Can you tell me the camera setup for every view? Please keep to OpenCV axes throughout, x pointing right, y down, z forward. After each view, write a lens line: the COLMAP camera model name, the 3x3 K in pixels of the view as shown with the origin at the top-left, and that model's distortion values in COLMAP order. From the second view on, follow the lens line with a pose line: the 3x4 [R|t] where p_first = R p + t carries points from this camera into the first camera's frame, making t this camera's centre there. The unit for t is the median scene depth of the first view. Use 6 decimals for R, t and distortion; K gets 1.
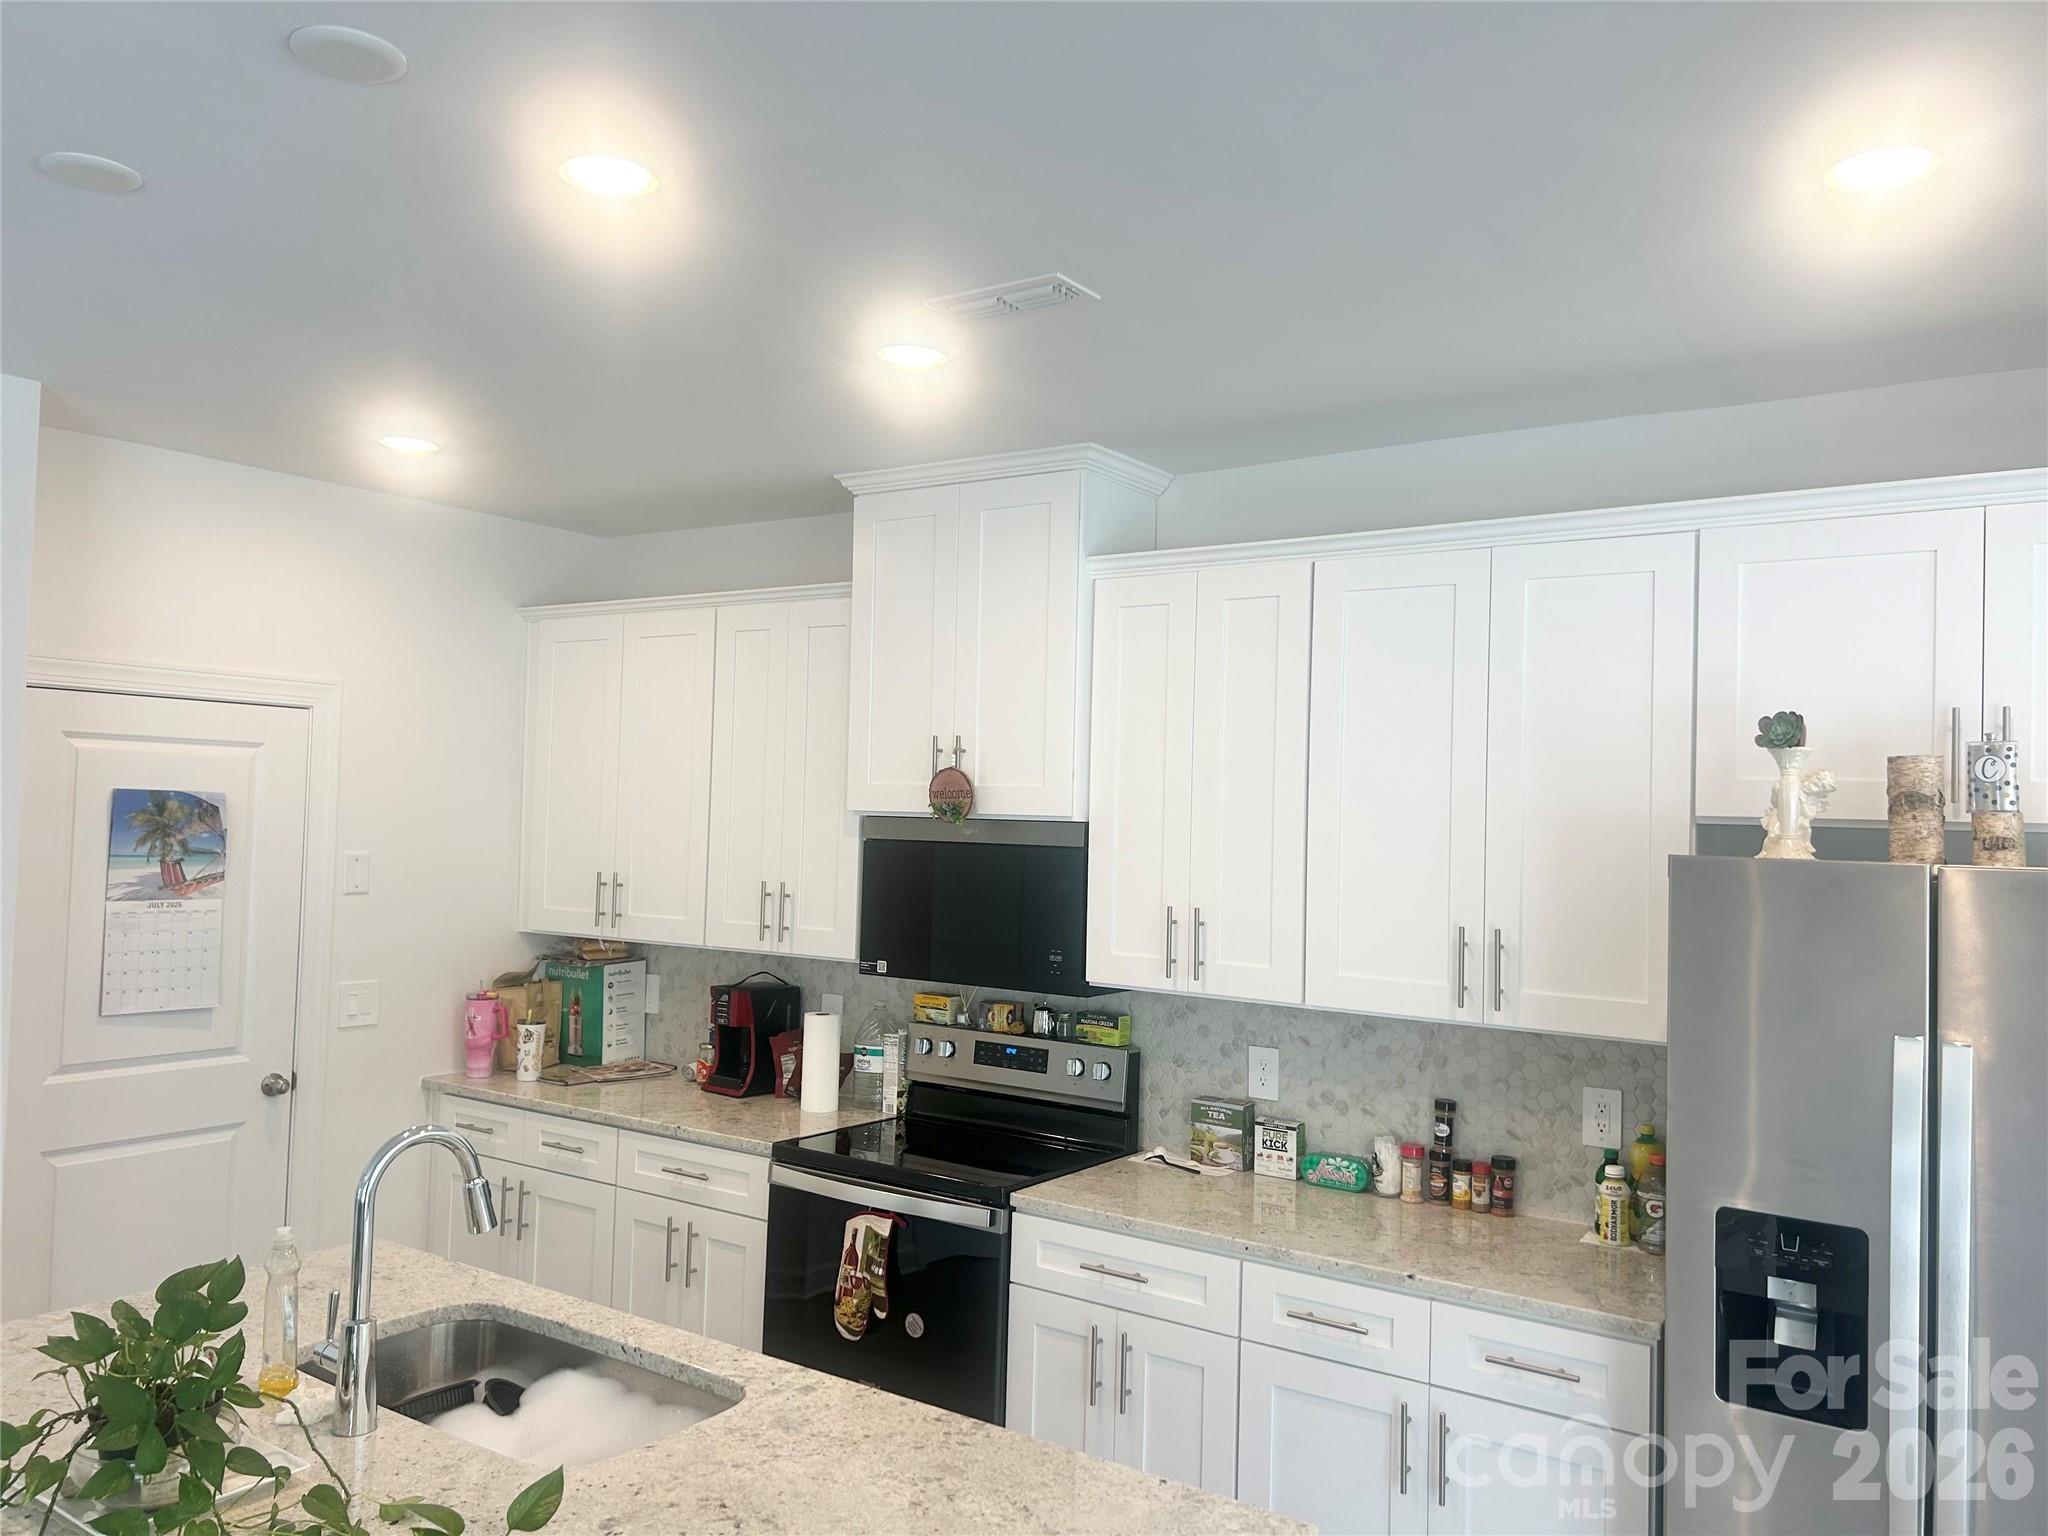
lens RADIAL K [[1547.0, 0, 1032.5], [0, 1547.0, 764.0], [0, 0, 1]] dist [0.038677, -0.041776]
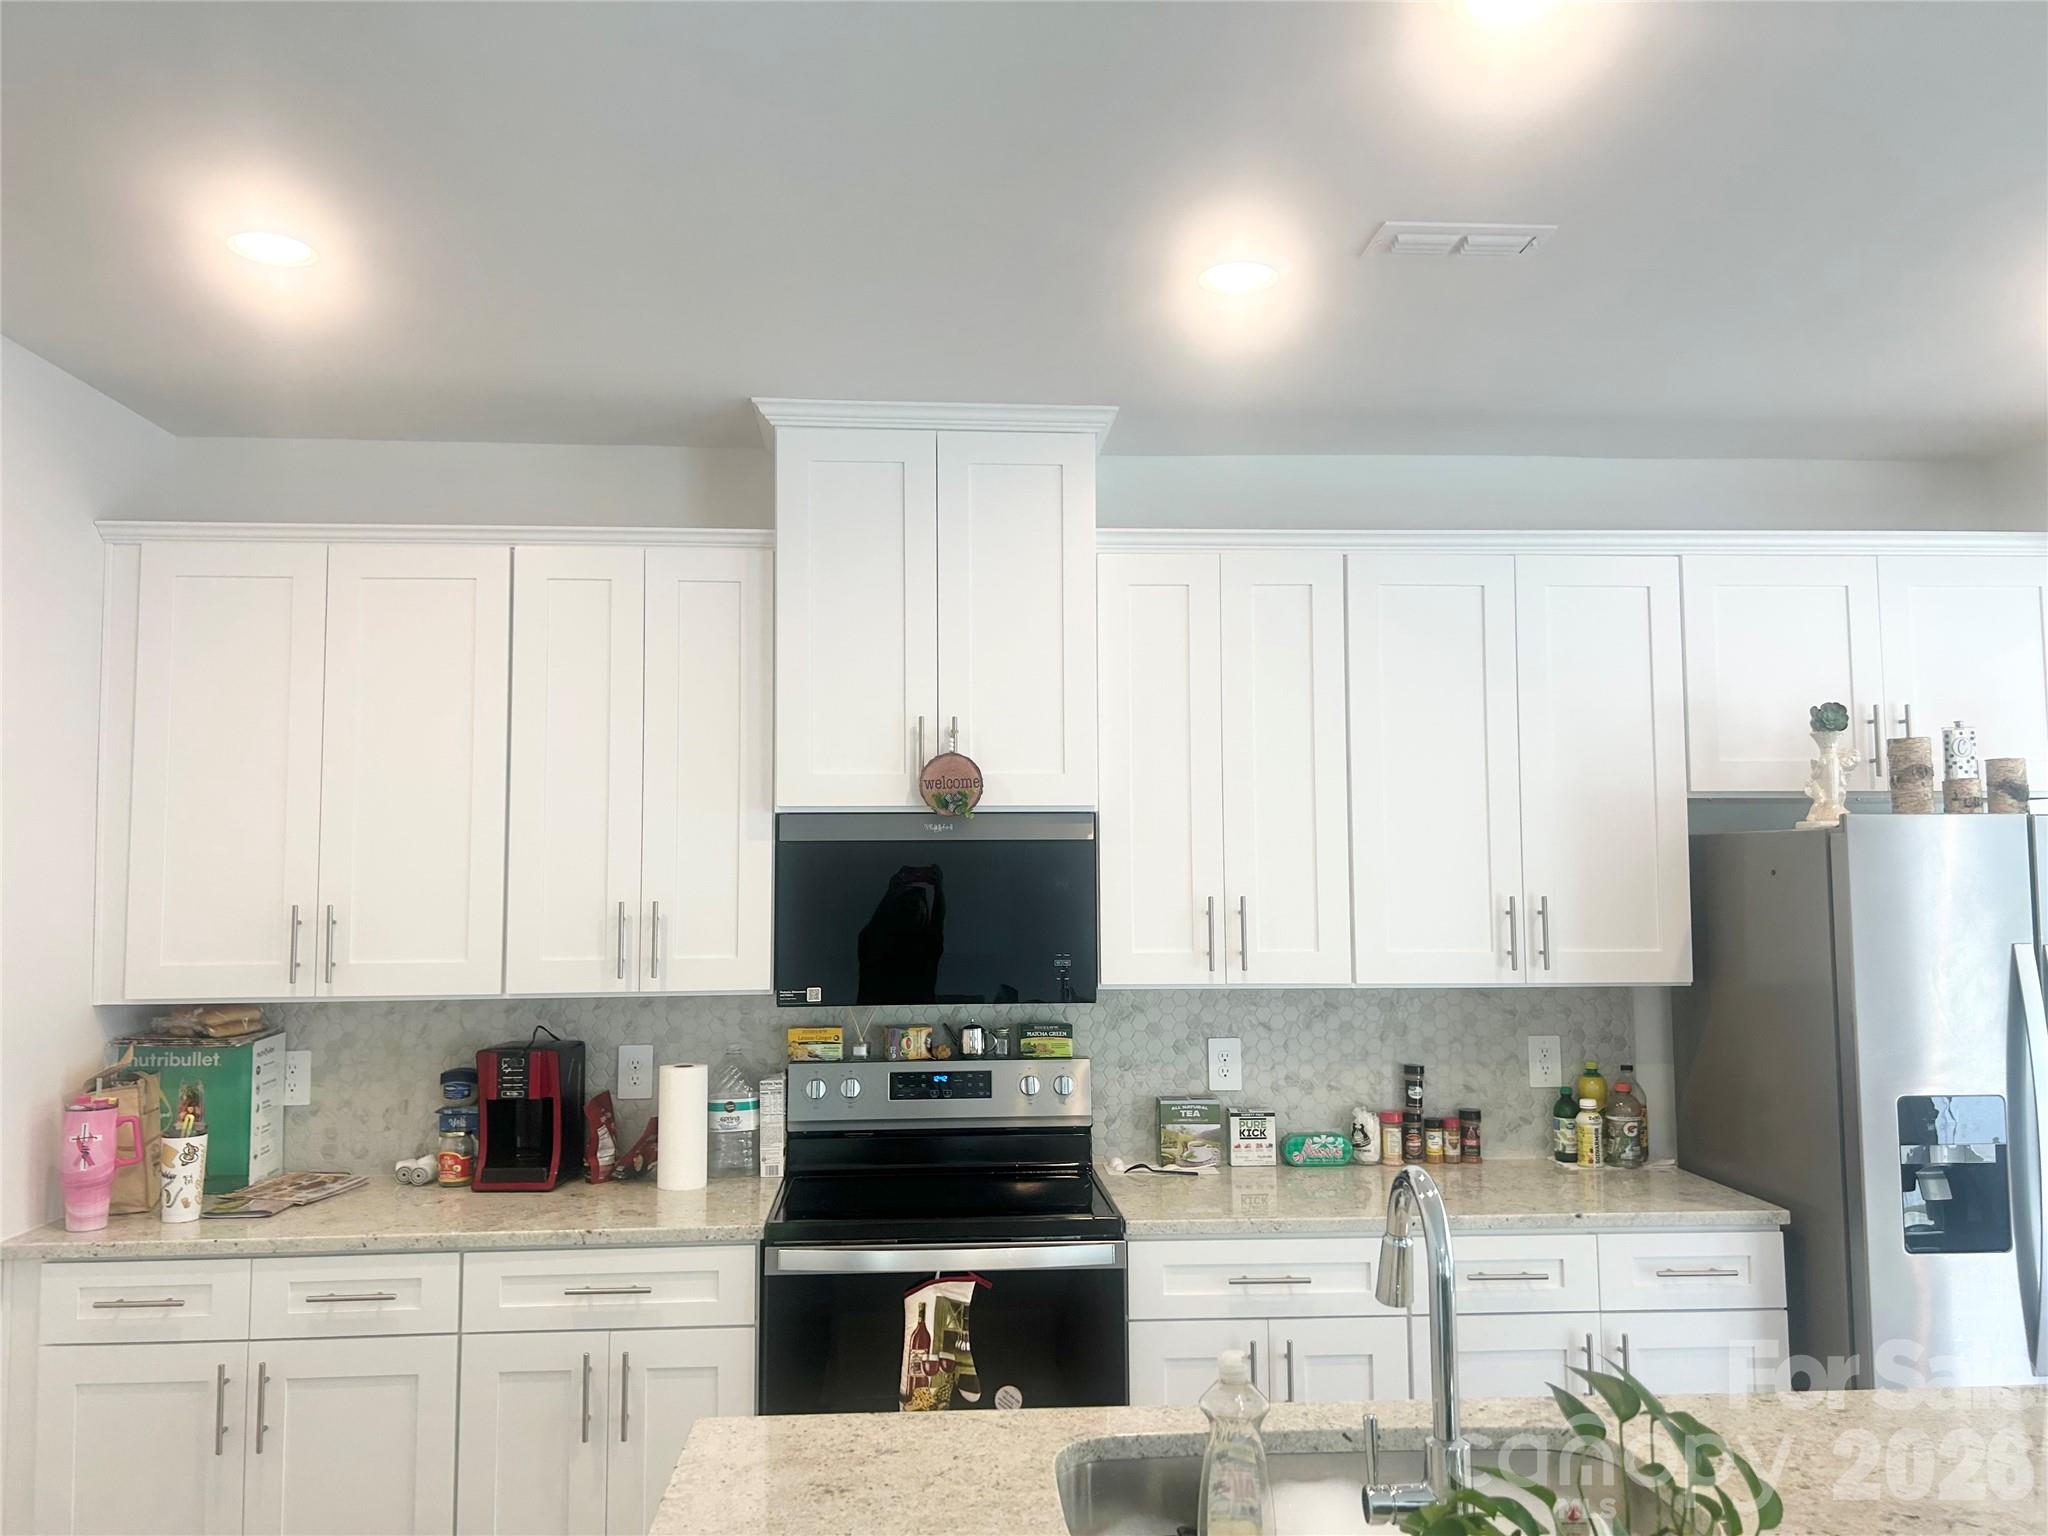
lens RADIAL K [[1547.0, 0, 1038.2], [0, 1547.0, 760.4], [0, 0, 1]] dist [0.038677, -0.041776]
pose [[0.782400, 0.012183, 0.622657, -0.563536], [0.005728, 0.999626, -0.026757, 0.030442], [-0.622750, 0.024502, 0.782037, 0.293006]]
